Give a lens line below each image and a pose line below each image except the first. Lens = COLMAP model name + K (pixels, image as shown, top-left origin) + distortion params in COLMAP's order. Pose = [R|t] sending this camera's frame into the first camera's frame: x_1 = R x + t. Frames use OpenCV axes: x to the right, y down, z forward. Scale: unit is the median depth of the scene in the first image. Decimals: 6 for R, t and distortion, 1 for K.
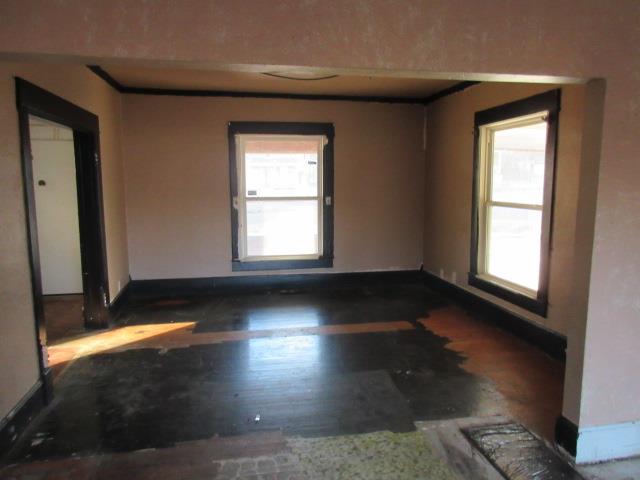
lens RADIAL K [[474.6, 0, 320.5], [0, 474.6, 240.1], [0, 0, 1]] dist [-0.005532, 0.000965]
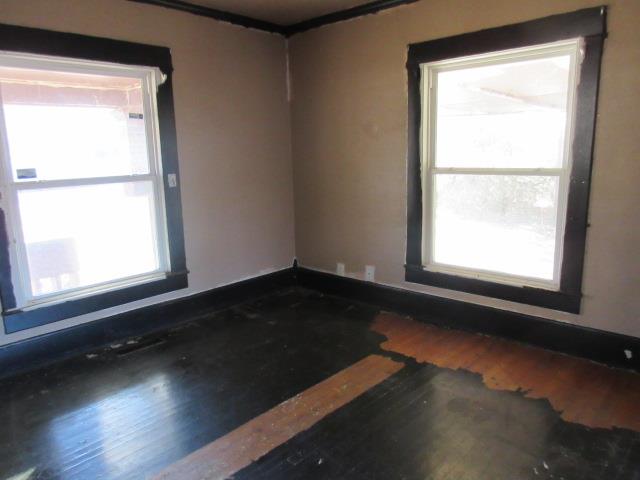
lens RADIAL K [[474.6, 0, 319.6], [0, 474.6, 240.2], [0, 0, 1]] dist [-0.005532, 0.000965]
pose [[0.801496, -0.132193, 0.583206, -0.219662], [0.098936, 0.991134, 0.088688, -0.048089], [-0.589759, -0.013383, 0.807468, 0.454618]]
